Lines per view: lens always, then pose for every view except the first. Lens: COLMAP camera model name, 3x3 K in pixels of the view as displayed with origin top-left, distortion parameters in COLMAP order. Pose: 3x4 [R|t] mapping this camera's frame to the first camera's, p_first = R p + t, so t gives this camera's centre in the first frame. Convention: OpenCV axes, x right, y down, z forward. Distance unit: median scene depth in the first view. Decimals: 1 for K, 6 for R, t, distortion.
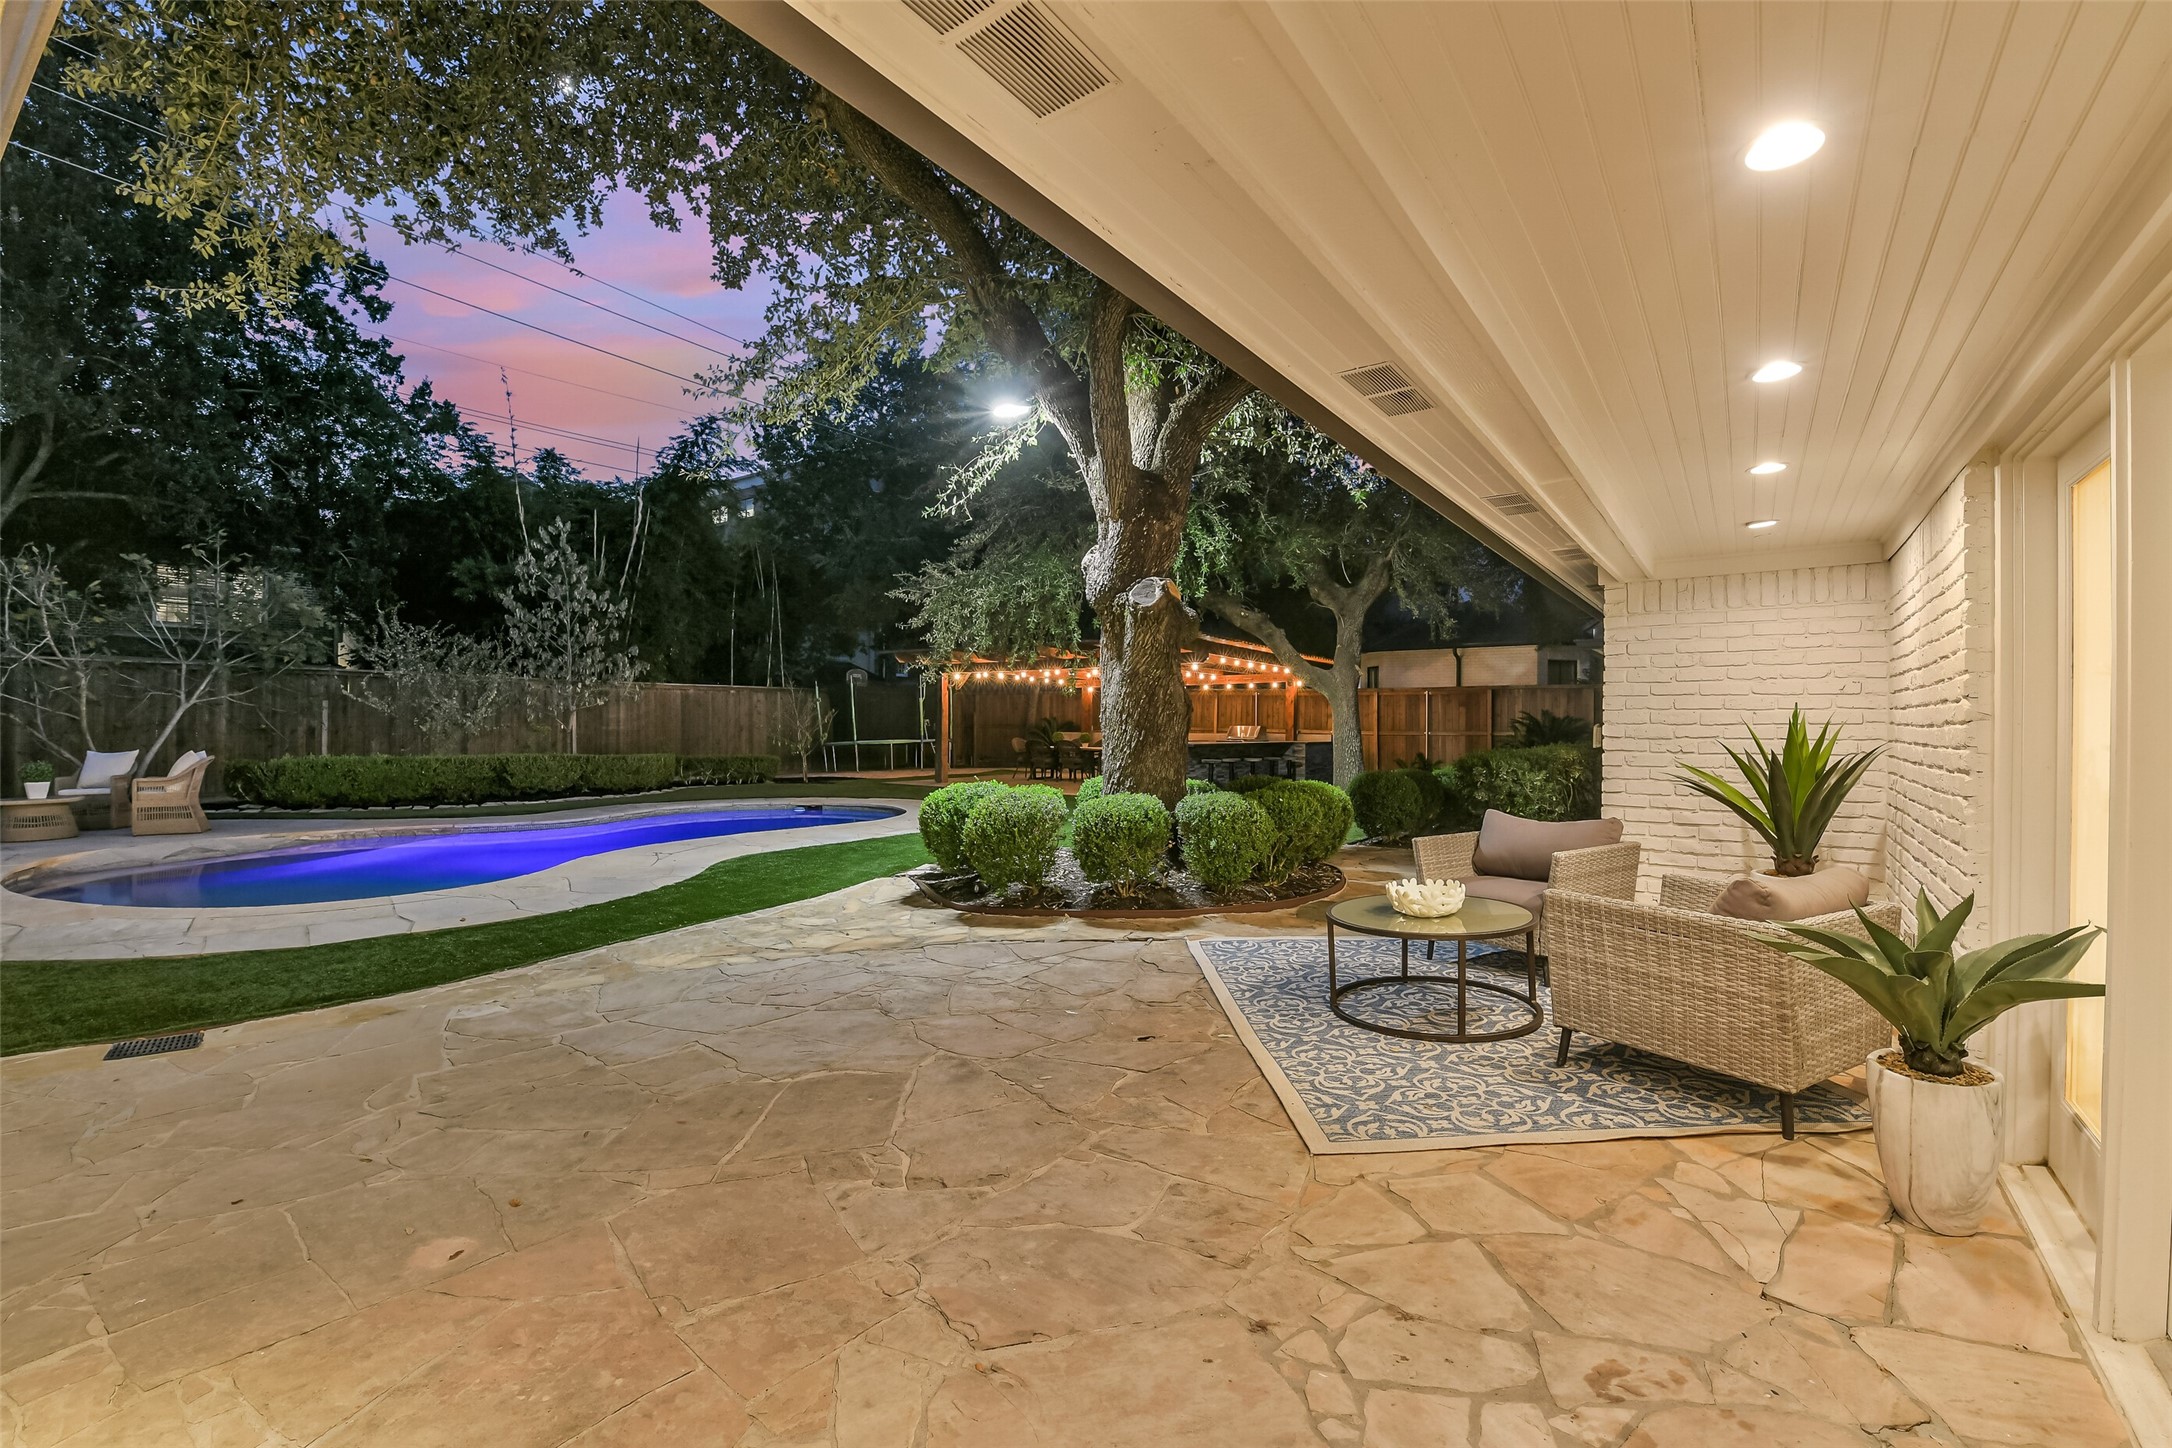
lens RADIAL K [[933.6, 0, 1090.0], [0, 933.6, 712.7], [0, 0, 1]] dist [-0.000170, -0.011138]
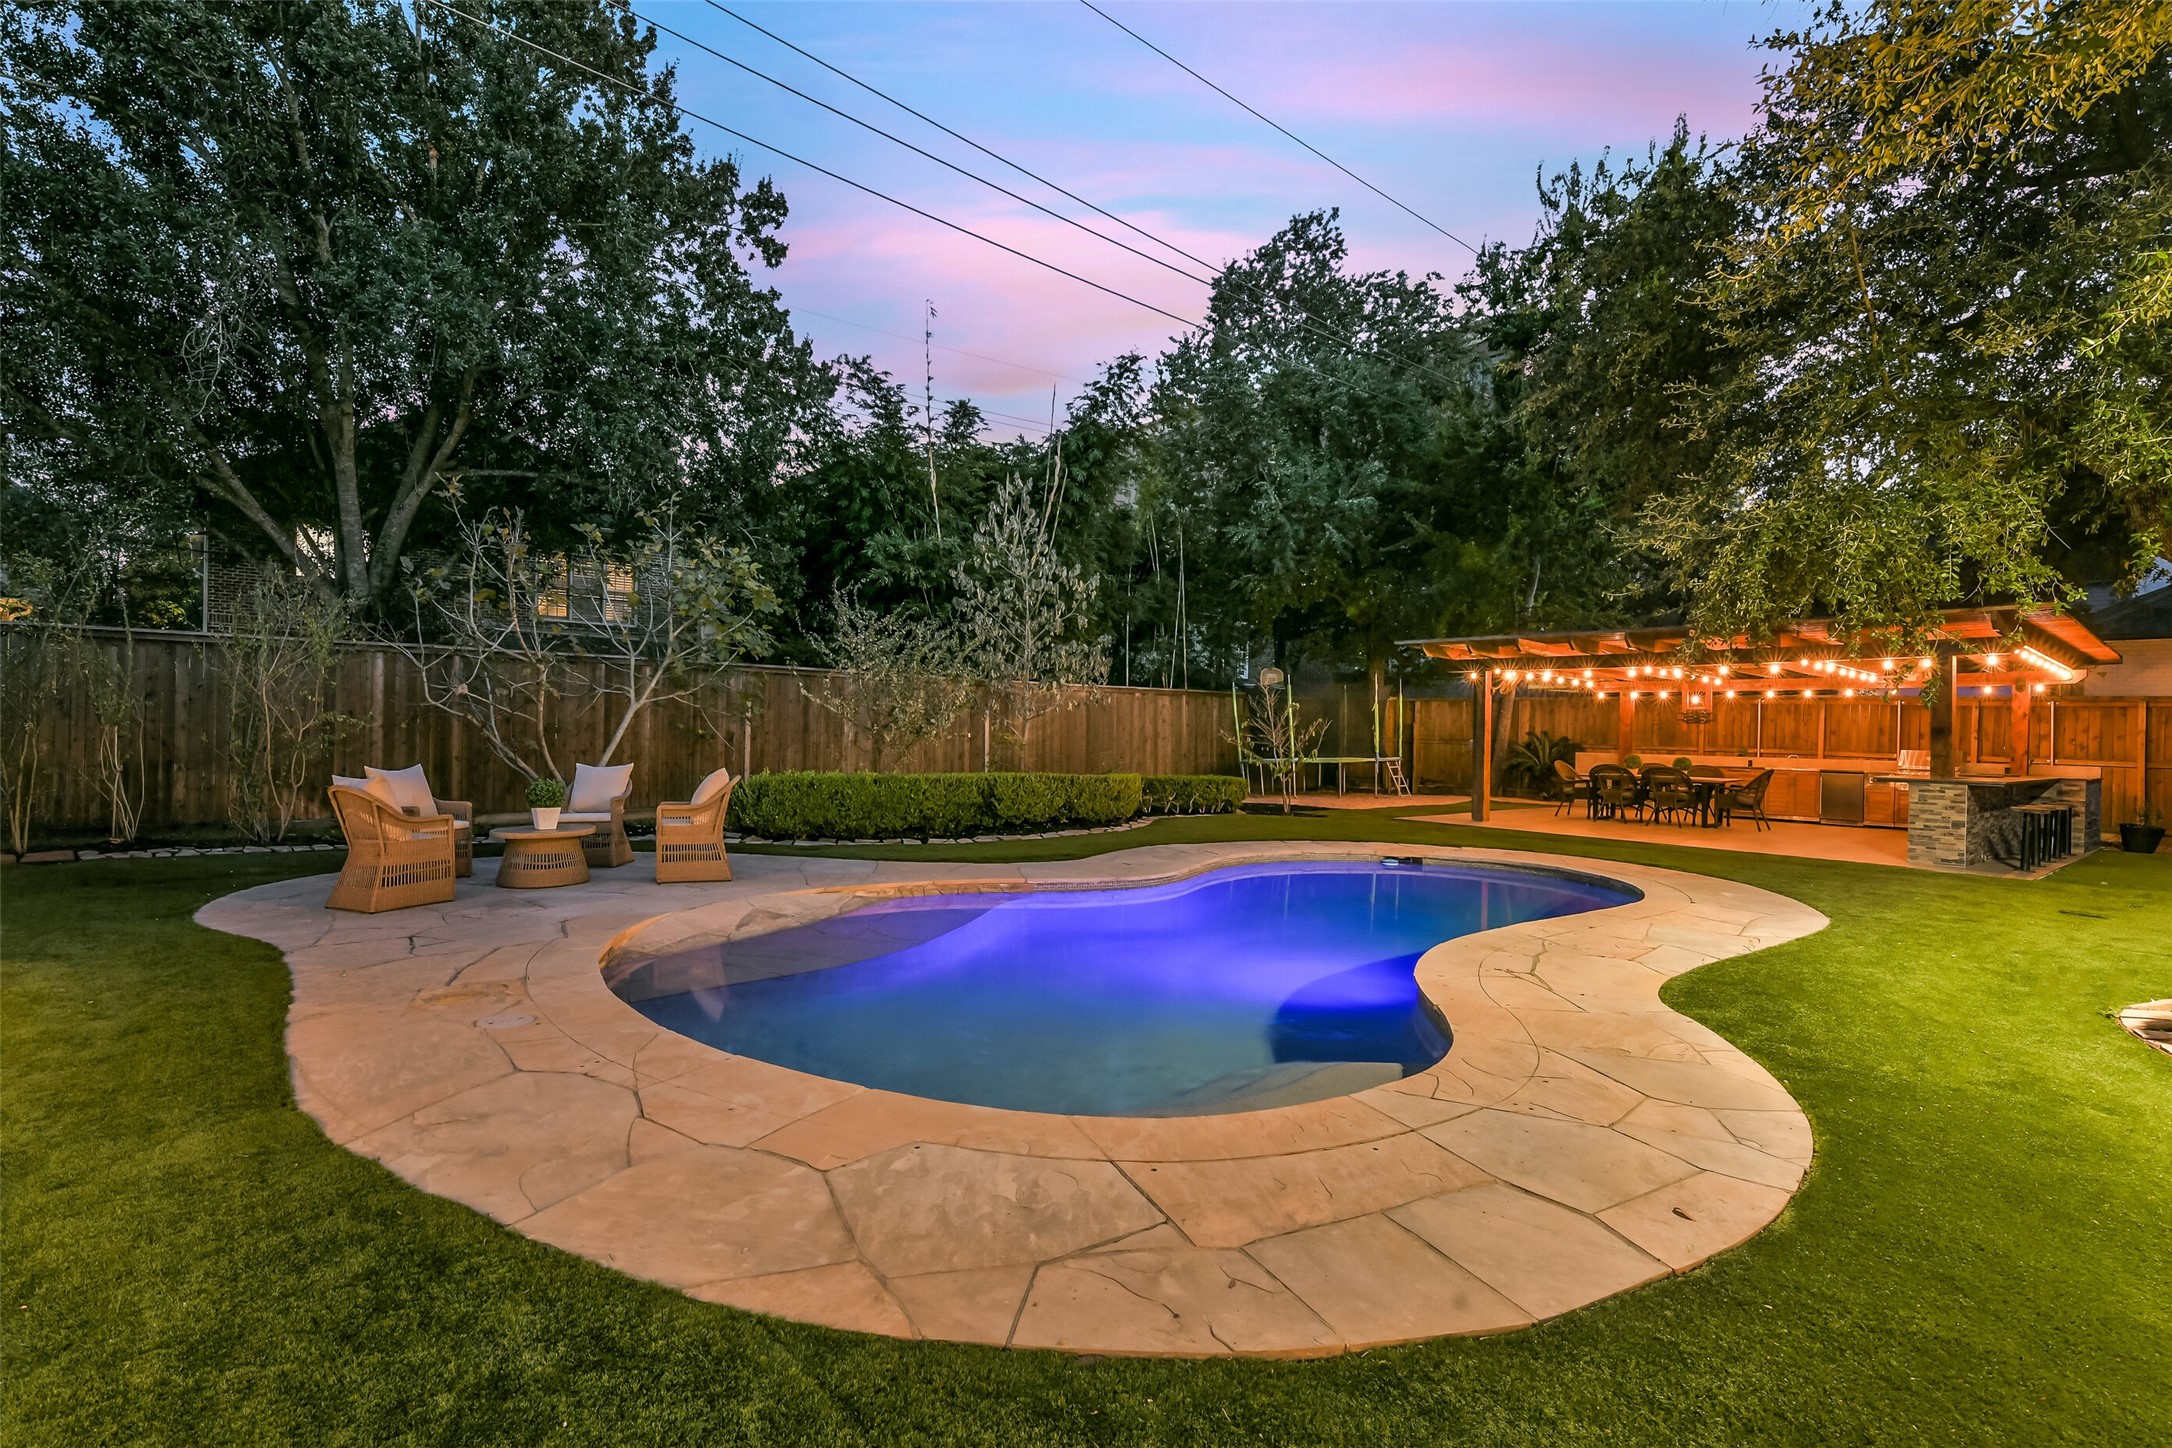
lens RADIAL K [[1024.5, 0, 1086.0], [0, 1024.5, 724.0], [0, 0, 1]] dist [0.001178, 0.000123]
pose [[0.969718, 0.013517, -0.243854, -0.258854], [-0.012563, 0.999906, 0.005469, -0.001488], [0.243905, -0.002240, 0.969797, 0.146053]]
